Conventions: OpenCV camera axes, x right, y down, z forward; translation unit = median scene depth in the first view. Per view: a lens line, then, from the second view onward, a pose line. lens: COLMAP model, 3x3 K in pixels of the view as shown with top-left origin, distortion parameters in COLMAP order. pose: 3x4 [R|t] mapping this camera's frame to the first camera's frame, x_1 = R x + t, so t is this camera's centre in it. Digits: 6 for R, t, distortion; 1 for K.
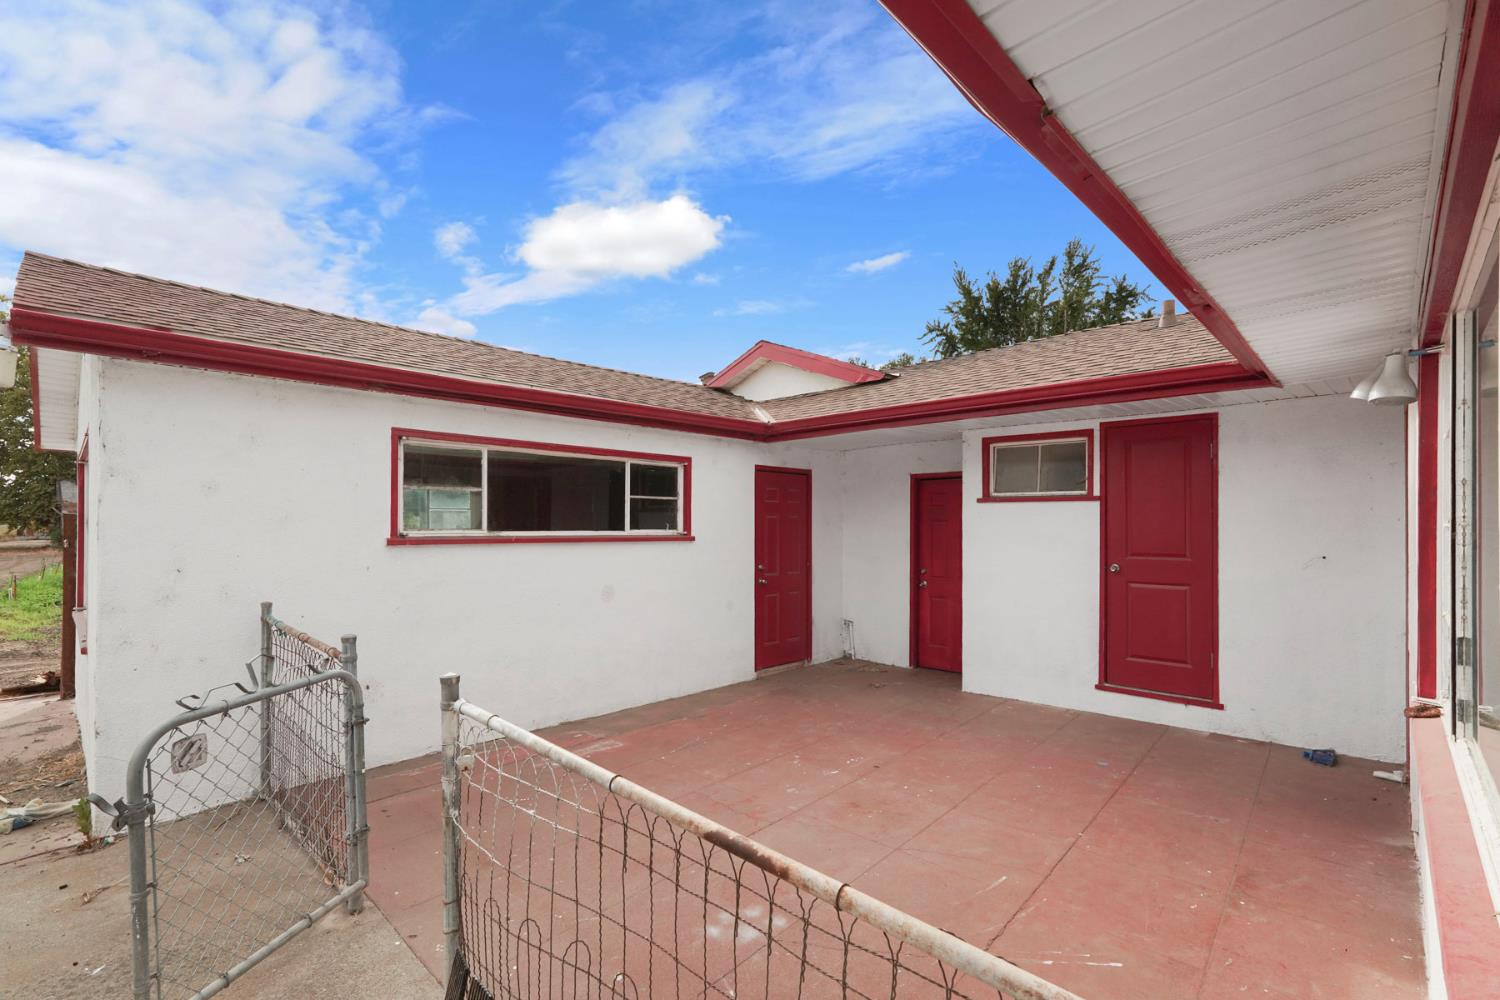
lens RADIAL K [[668.3, 0, 753.6], [0, 668.3, 512.0], [0, 0, 1]] dist [0.000591, 0.000212]
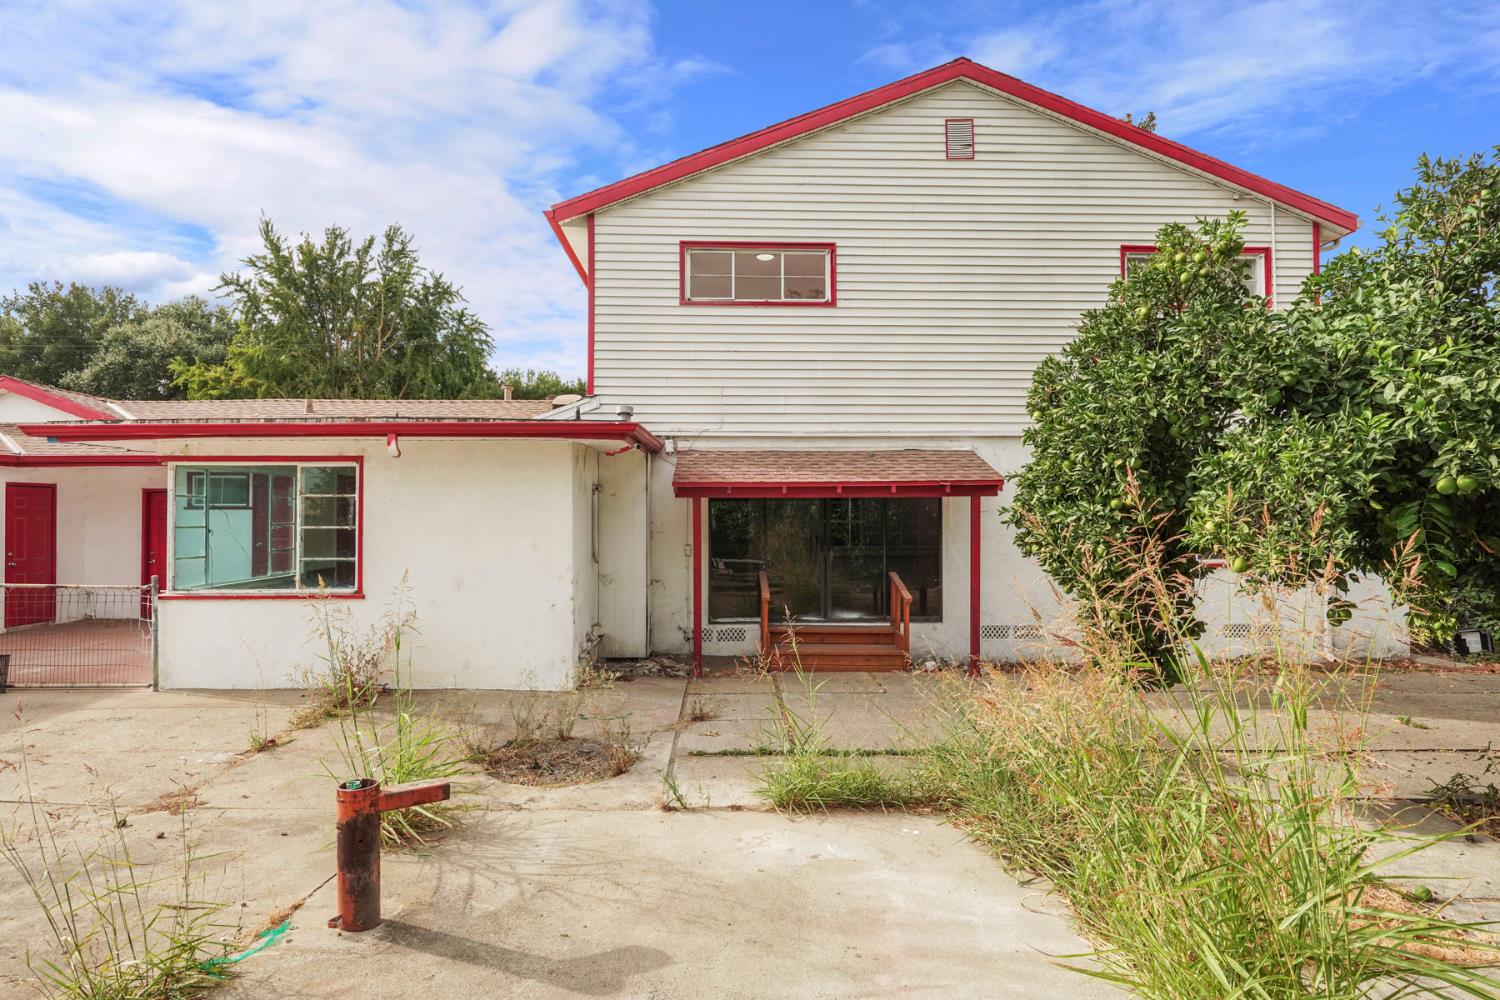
lens RADIAL K [[812.1, 0, 753.6], [0, 812.1, 495.2], [0, 0, 1]] dist [-0.003984, -0.001485]
pose [[0.685047, 0.007728, 0.728458, -0.024092], [-0.008212, 0.999962, -0.002885, -0.007629], [-0.728452, -0.004006, 0.685085, -0.199983]]
